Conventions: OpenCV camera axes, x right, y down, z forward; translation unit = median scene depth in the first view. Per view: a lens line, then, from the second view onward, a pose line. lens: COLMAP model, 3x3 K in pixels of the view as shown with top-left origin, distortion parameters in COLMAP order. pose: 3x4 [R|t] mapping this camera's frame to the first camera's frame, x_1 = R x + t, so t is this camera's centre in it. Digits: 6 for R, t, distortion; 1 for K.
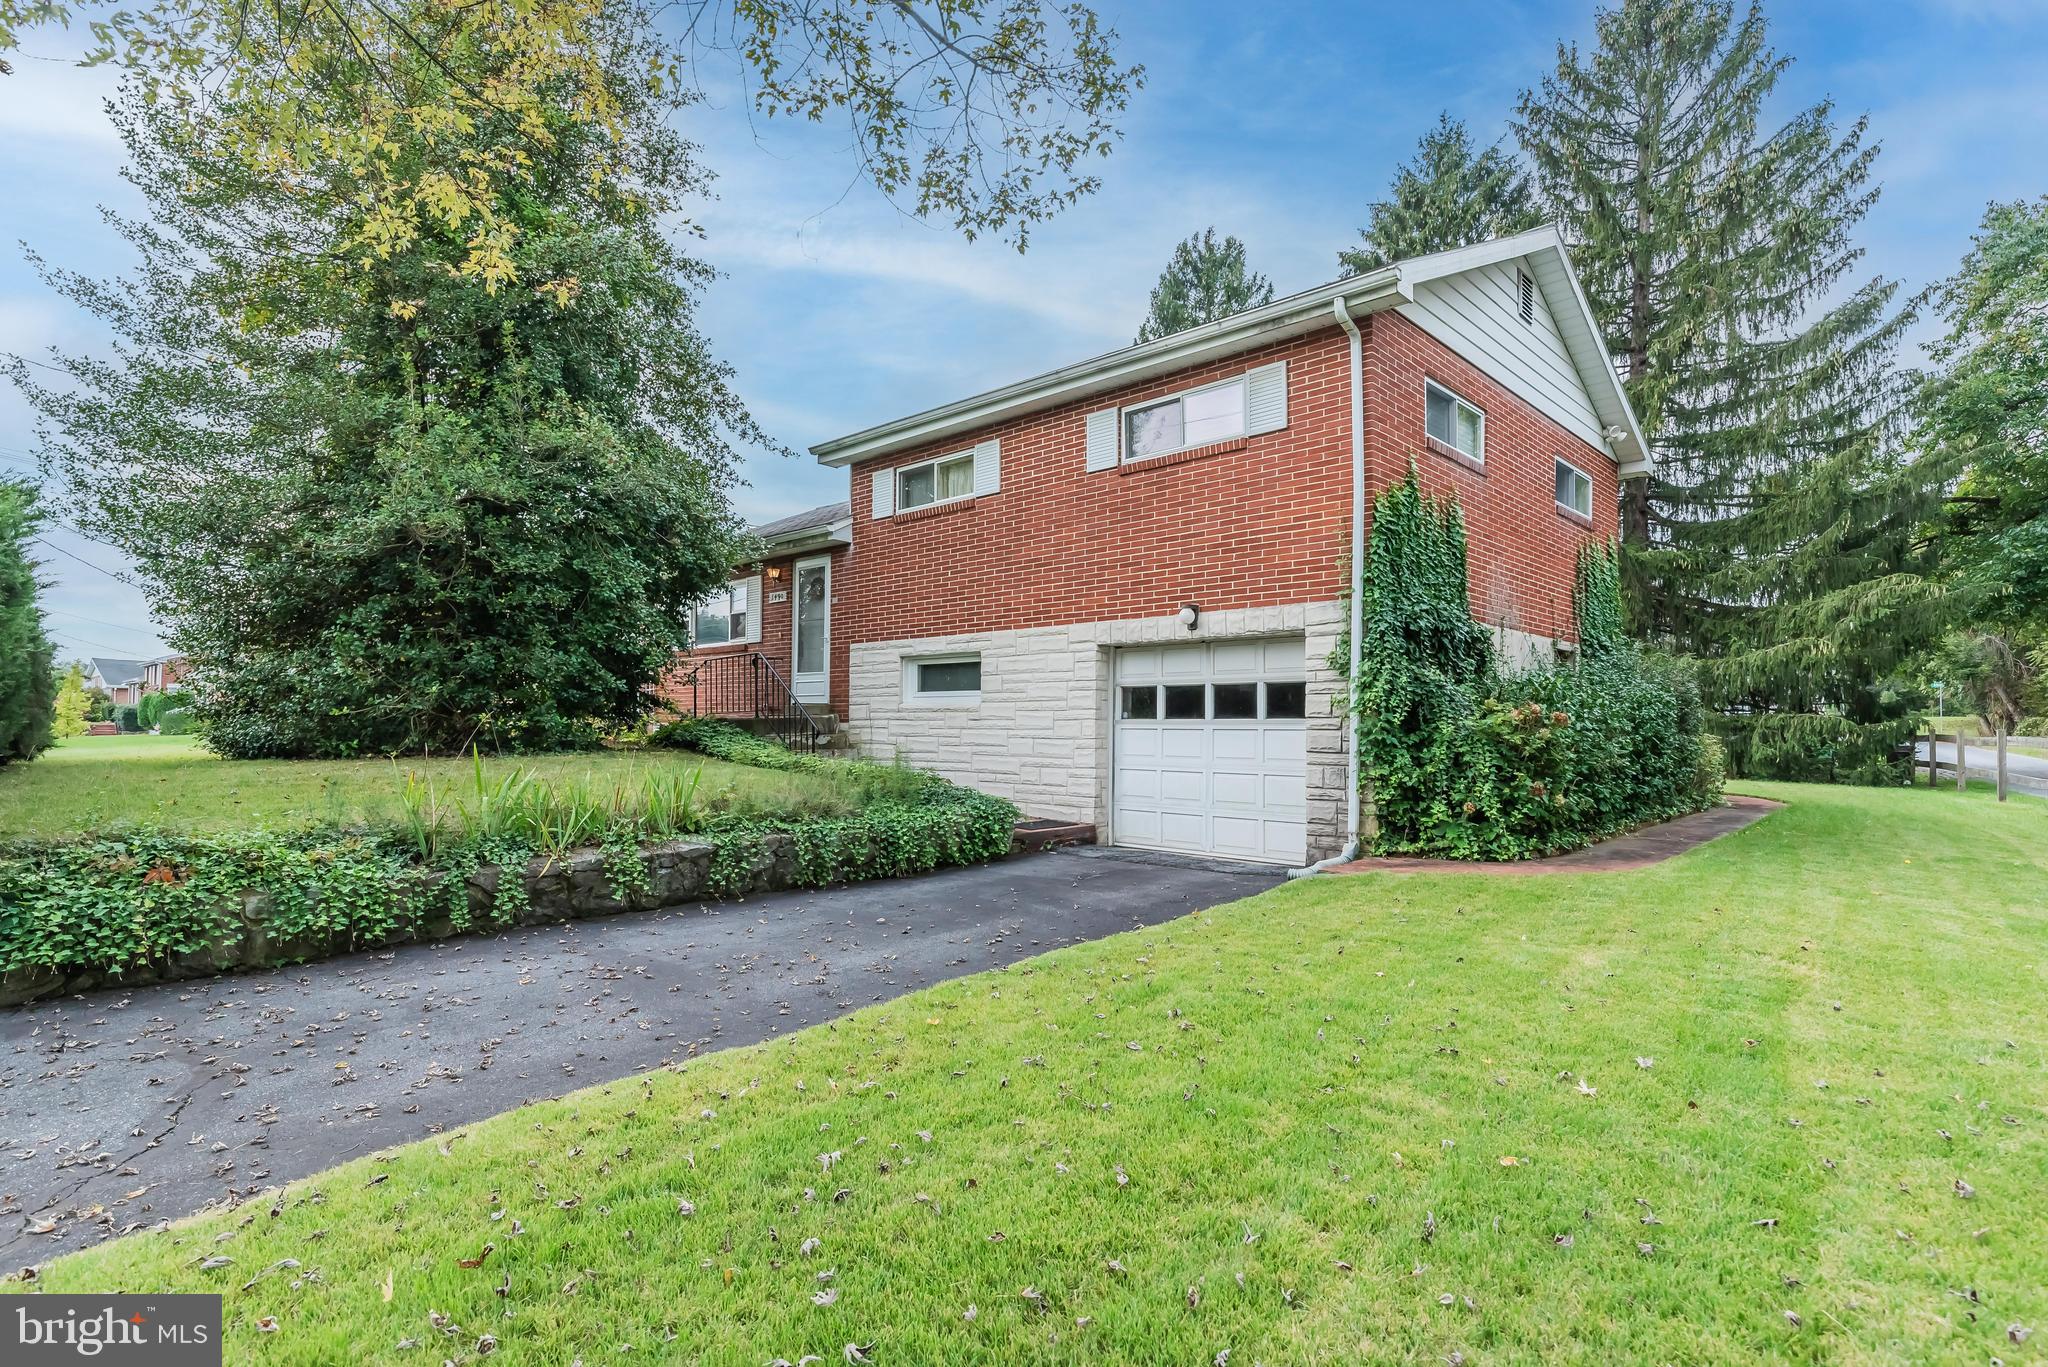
lens RADIAL K [[995.6, 0, 1004.9], [0, 995.6, 692.8], [0, 0, 1]] dist [-0.000087, 0.001534]
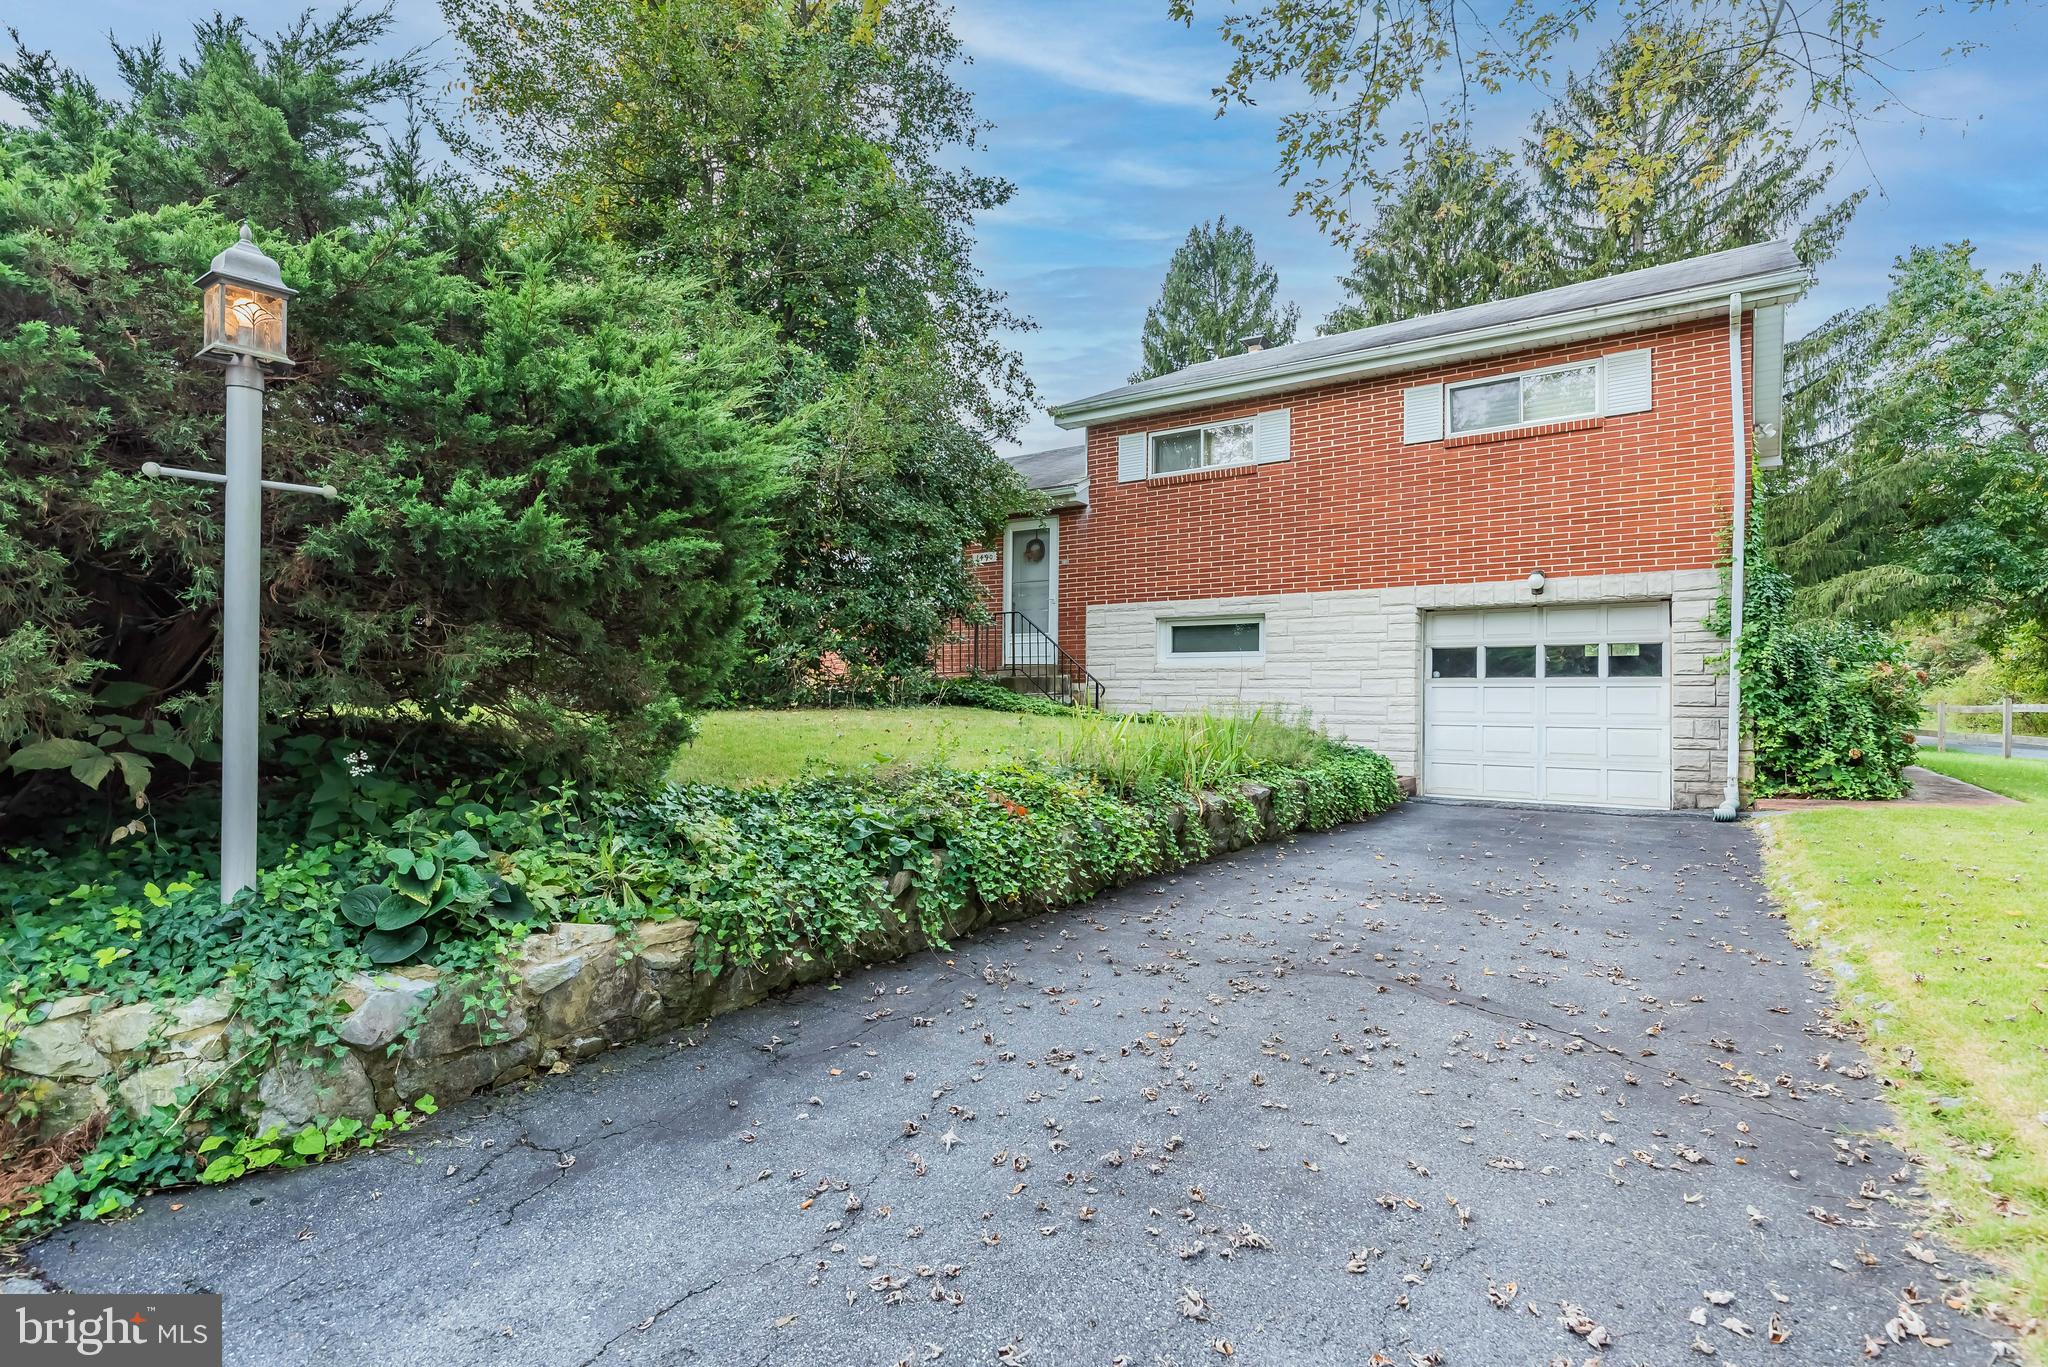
lens RADIAL K [[995.6, 0, 1015.2], [0, 995.6, 683.1], [0, 0, 1]] dist [-0.000087, 0.001534]
pose [[0.989008, 0.008582, 0.147612, -0.463809], [-0.010478, 0.999872, 0.012076, 0.022552], [-0.147490, -0.013490, 0.988972, 0.014763]]
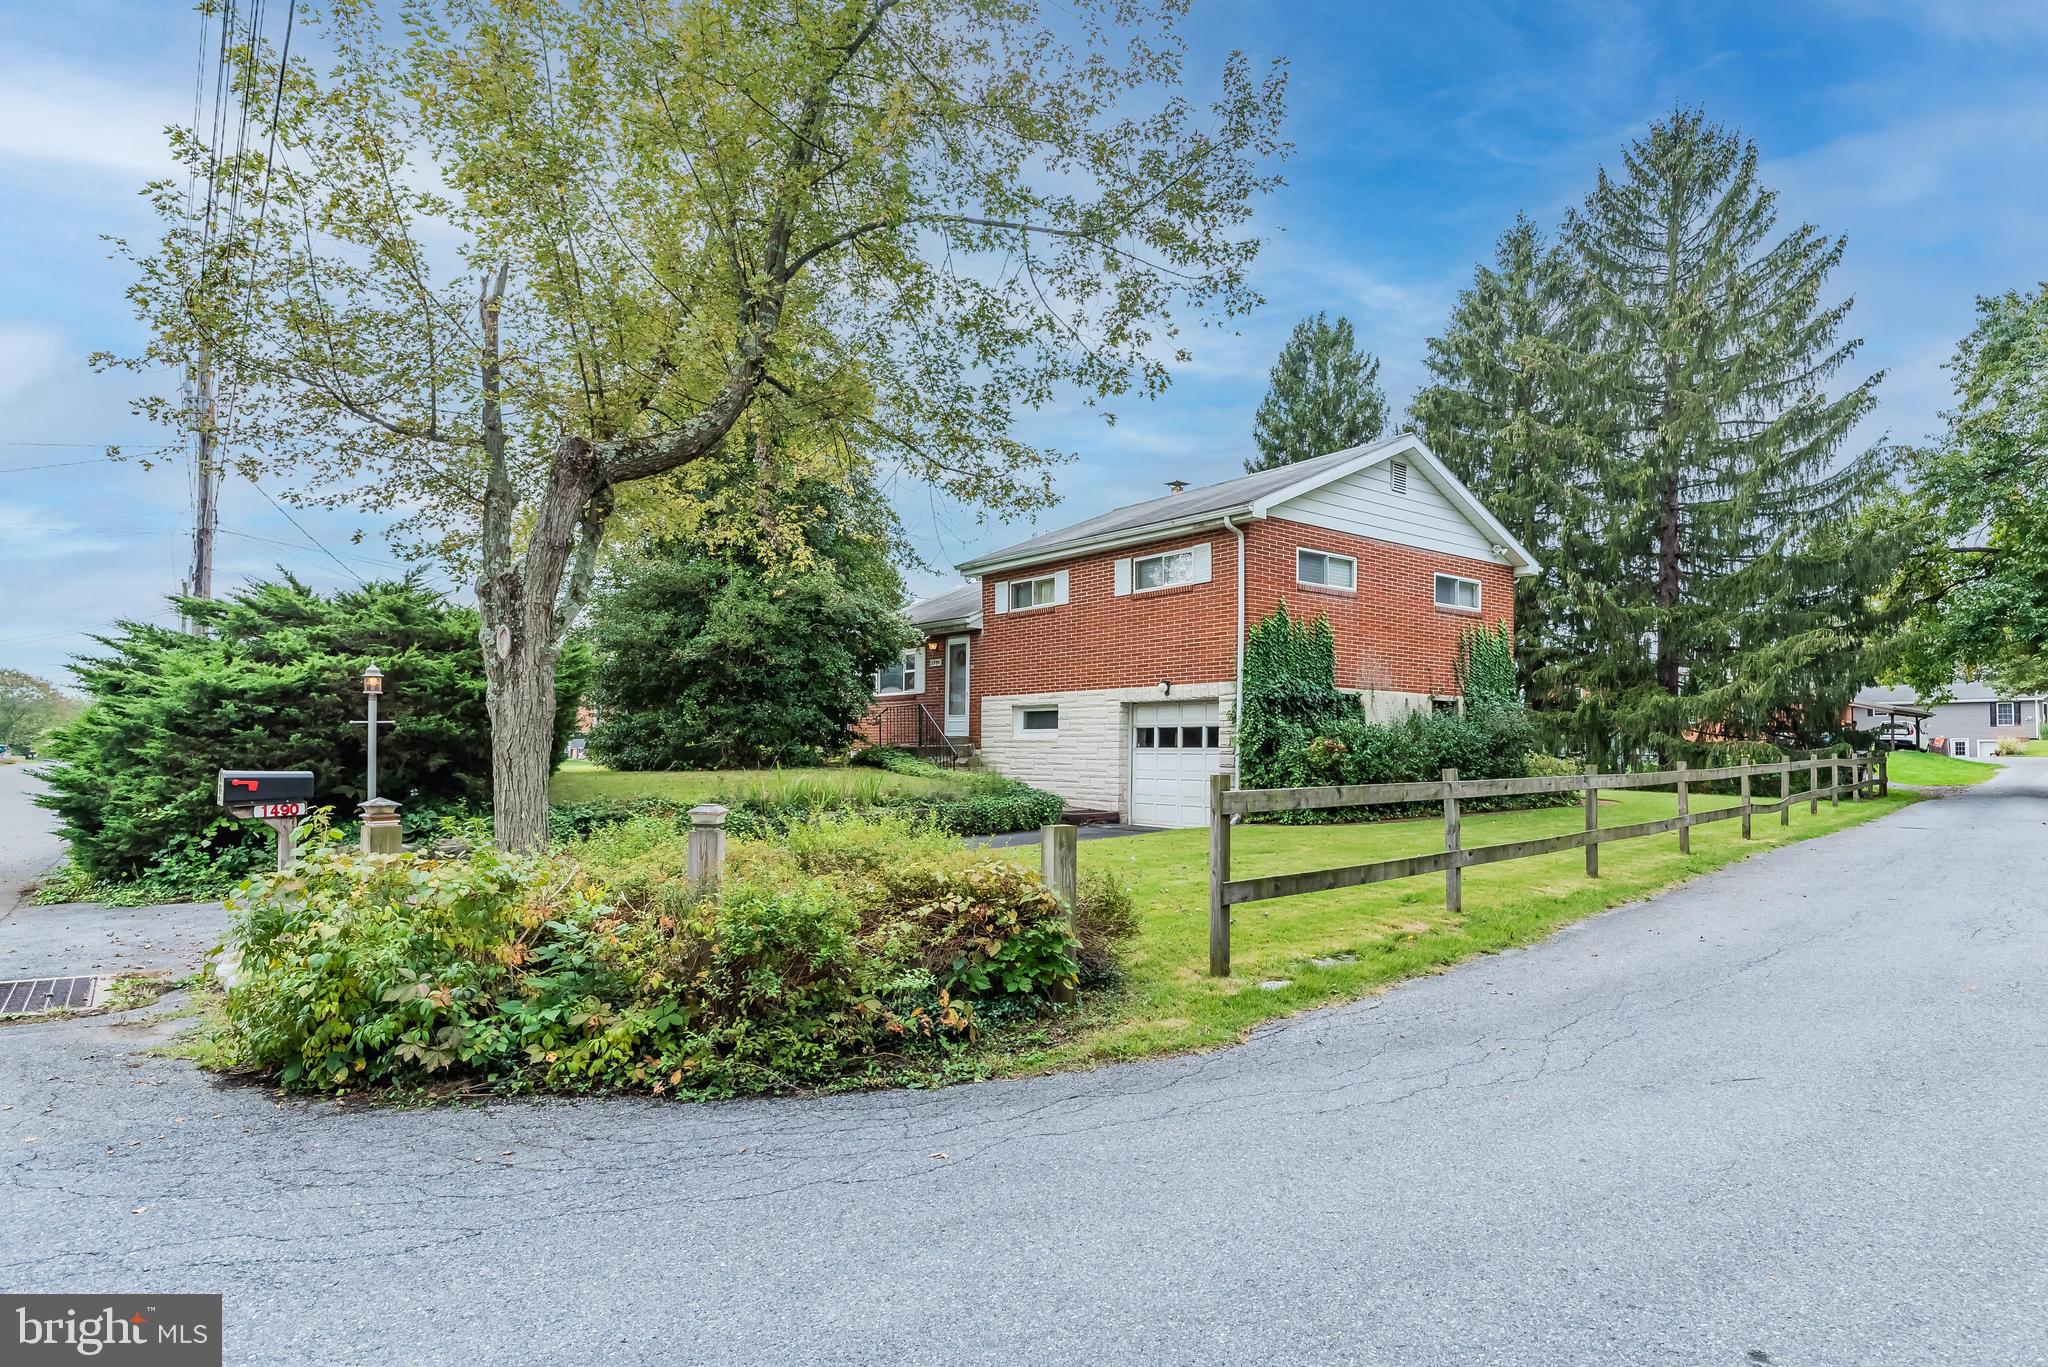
lens RADIAL K [[1083.5, 0, 1118.7], [0, 1083.5, 699.3], [0, 0, 1]] dist [0.003326, -0.000170]
pose [[0.996509, -0.004766, -0.083353, 0.228847], [0.003659, 0.999903, -0.013438, -0.027775], [0.083409, 0.013086, 0.996429, -0.745709]]
